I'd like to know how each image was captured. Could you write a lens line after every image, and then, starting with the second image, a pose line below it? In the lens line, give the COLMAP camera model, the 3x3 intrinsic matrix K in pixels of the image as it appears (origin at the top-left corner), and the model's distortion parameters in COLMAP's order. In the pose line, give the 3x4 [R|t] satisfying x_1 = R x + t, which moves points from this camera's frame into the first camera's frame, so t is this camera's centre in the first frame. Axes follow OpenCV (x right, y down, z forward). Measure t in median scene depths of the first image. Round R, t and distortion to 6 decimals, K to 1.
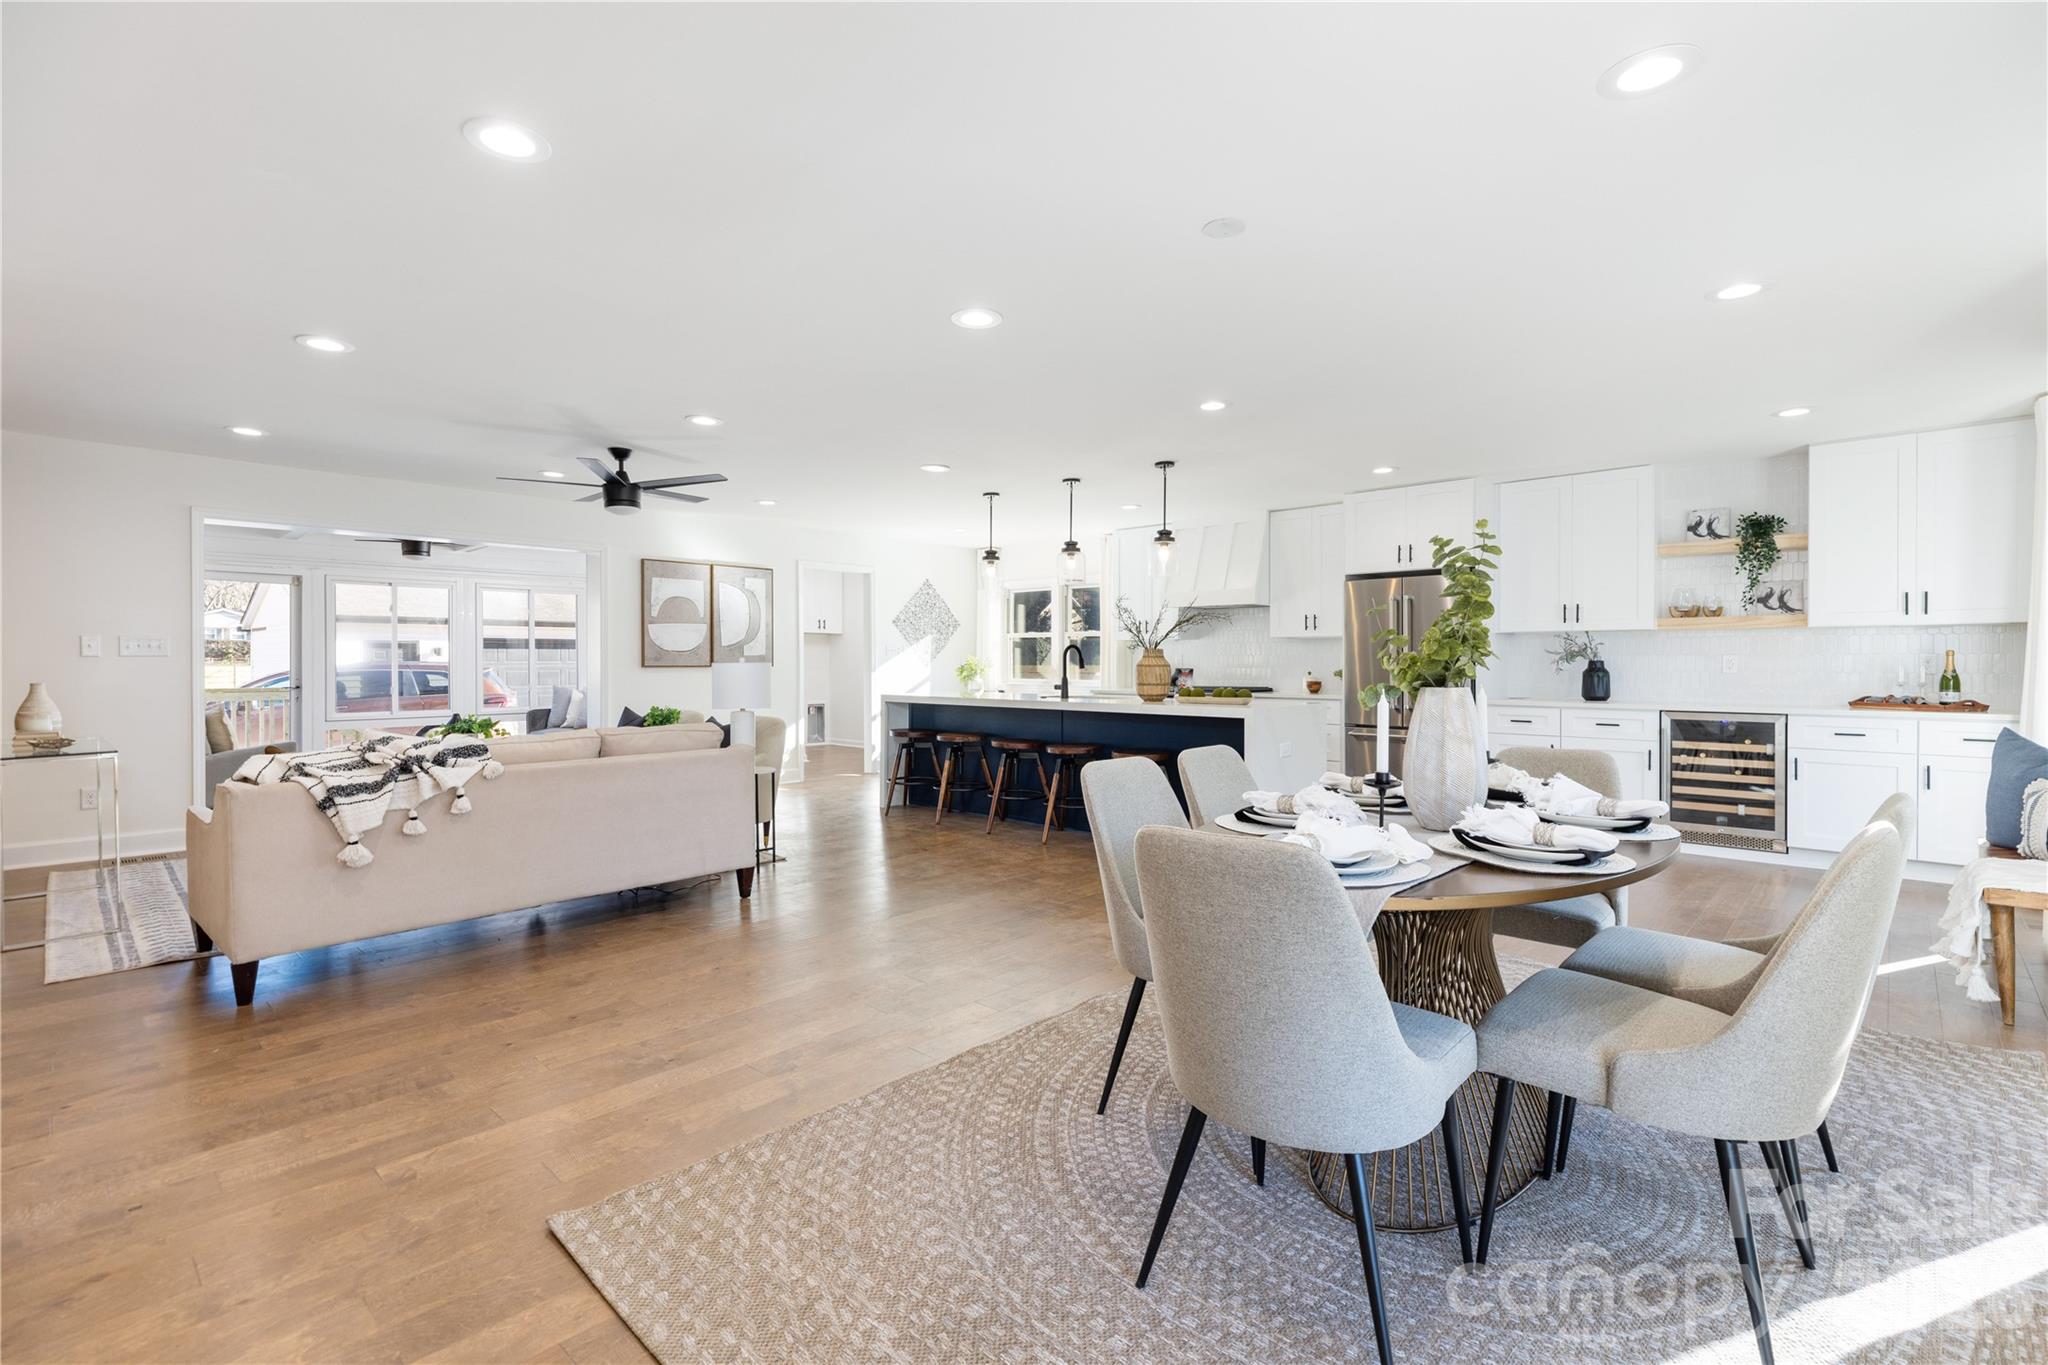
lens RADIAL K [[913.2, 0, 1024.2], [0, 913.2, 660.7], [0, 0, 1]] dist [0.003708, 0.000739]
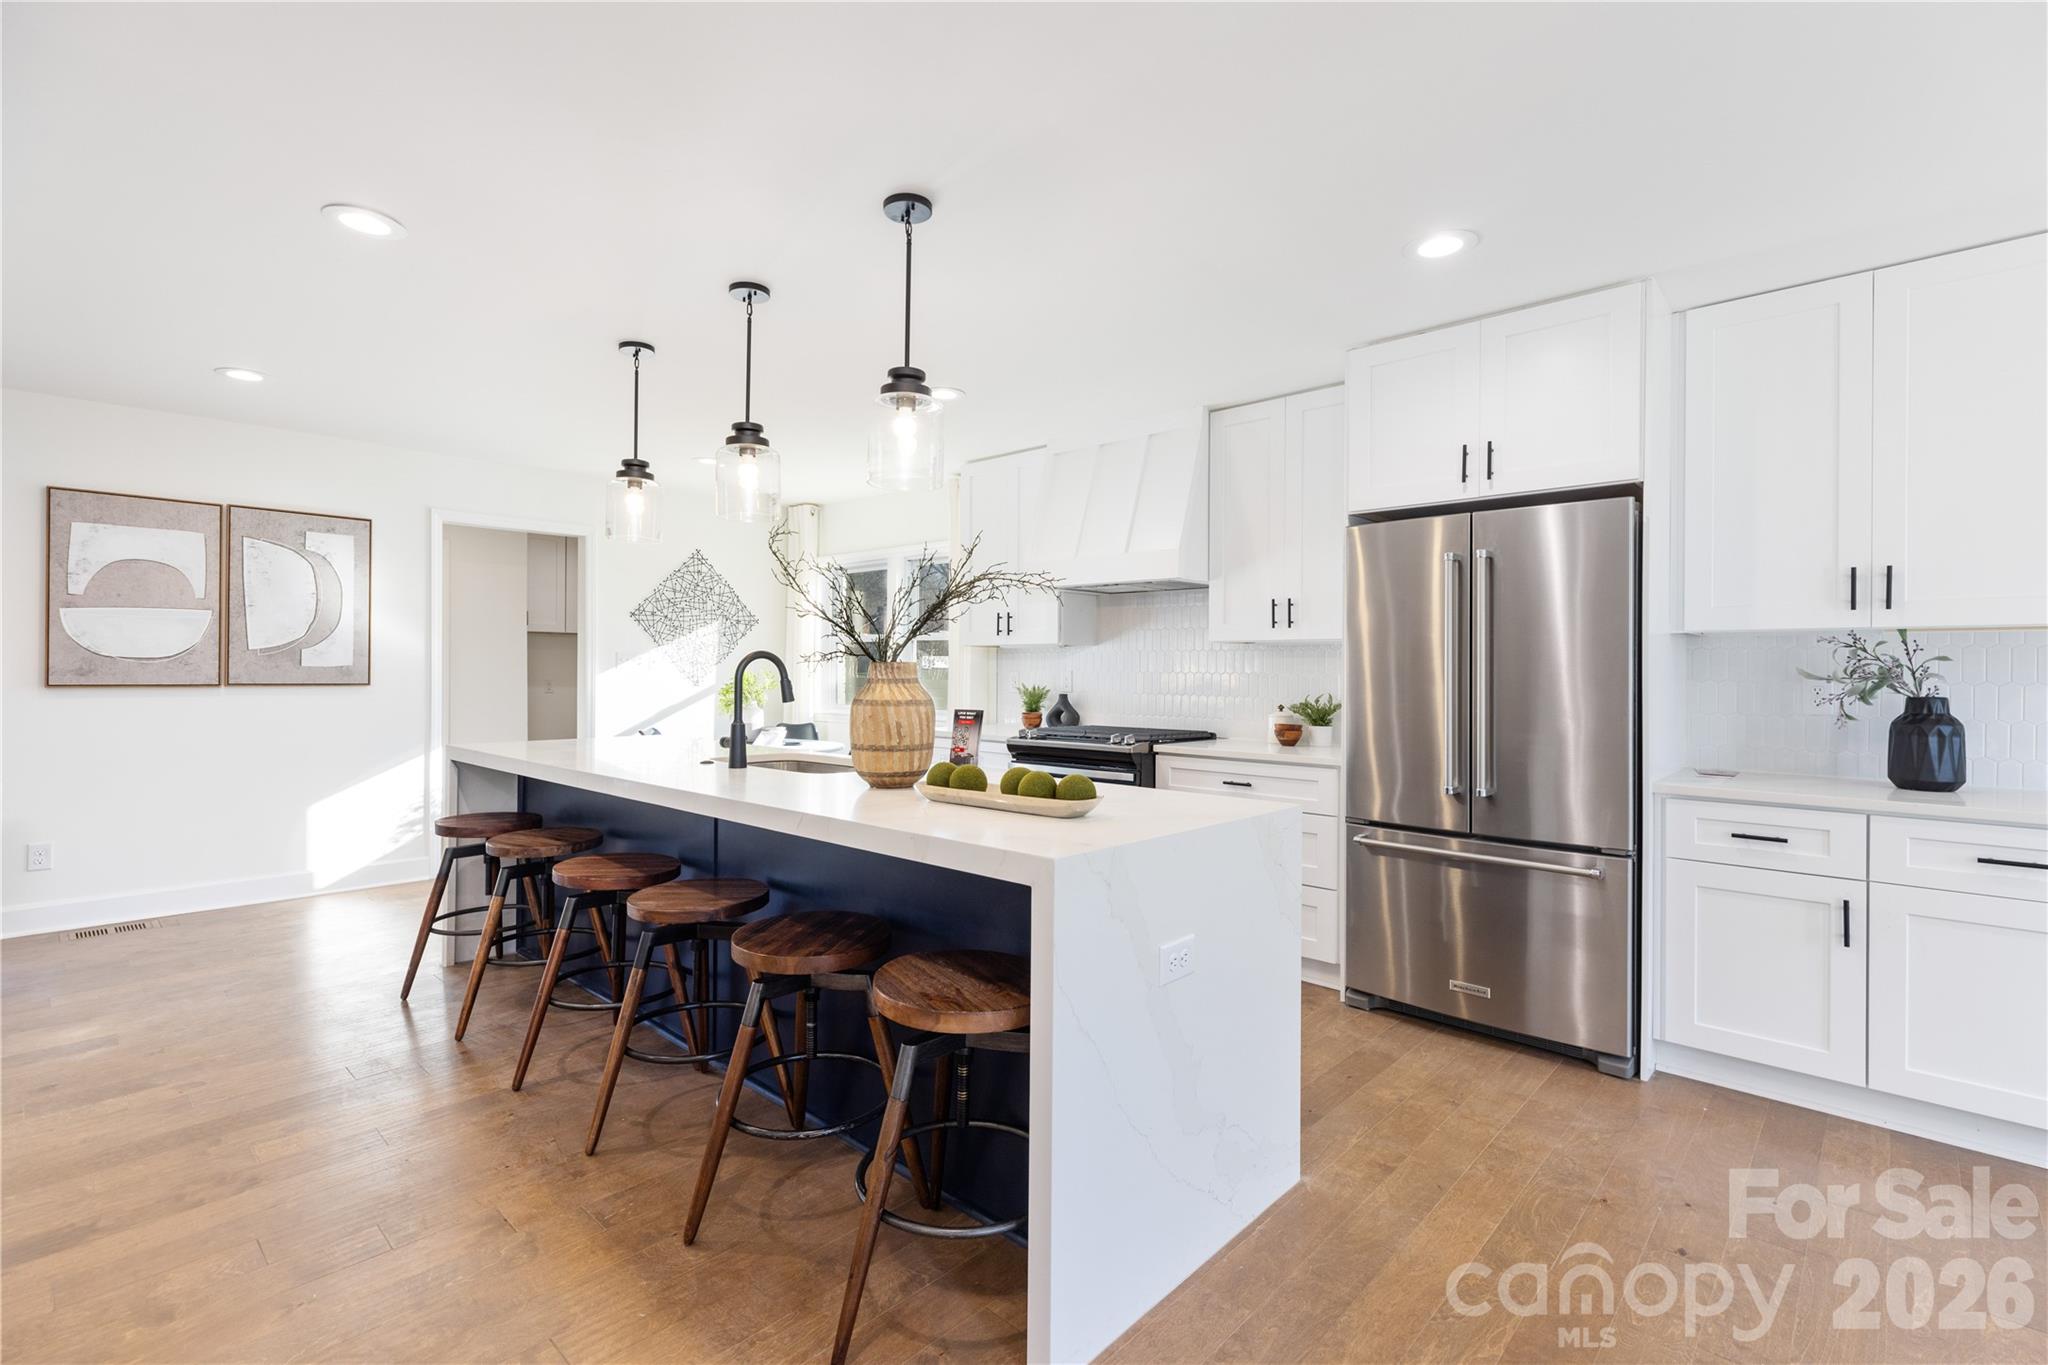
lens RADIAL K [[936.9, 0, 1016.7], [0, 936.9, 676.5], [0, 0, 1]] dist [0.003355, 0.000392]
pose [[0.999956, 0.008358, 0.004266, 0.192904], [-0.008382, 0.999948, 0.005773, -0.008874], [-0.004218, -0.005809, 0.999974, 0.559230]]
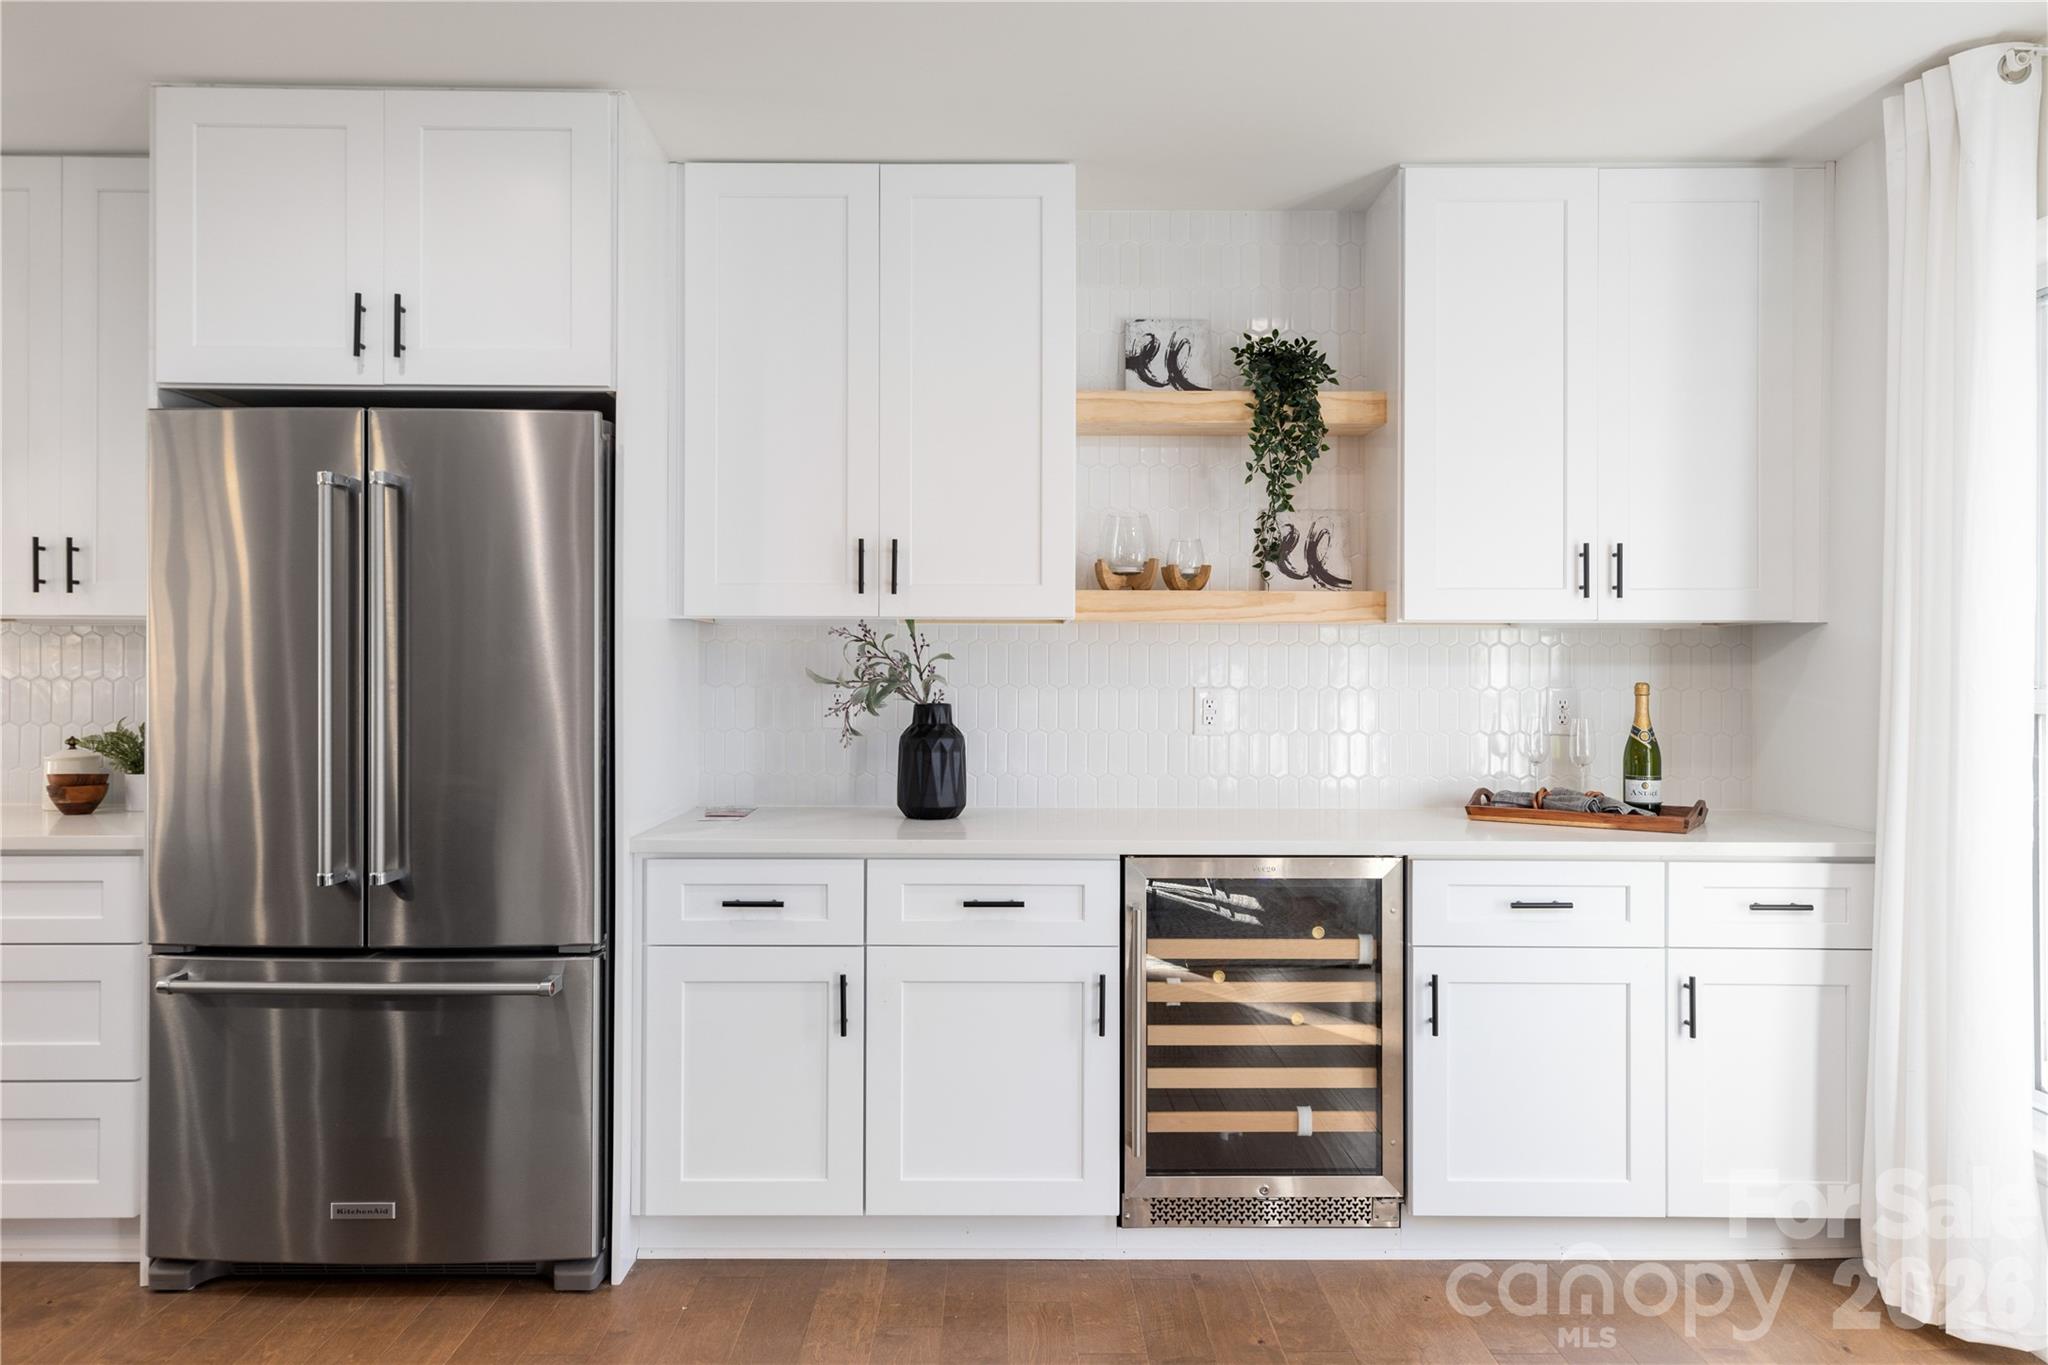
lens RADIAL K [[1353.8, 0, 1029.3], [0, 1353.8, 675.8], [0, 0, 1]] dist [0.005553, 0.000314]
pose [[0.710840, 0.002842, 0.703348, 0.285887], [-0.003391, 0.999994, -0.000613, -0.010830], [-0.703345, -0.001950, 0.710846, 0.605345]]
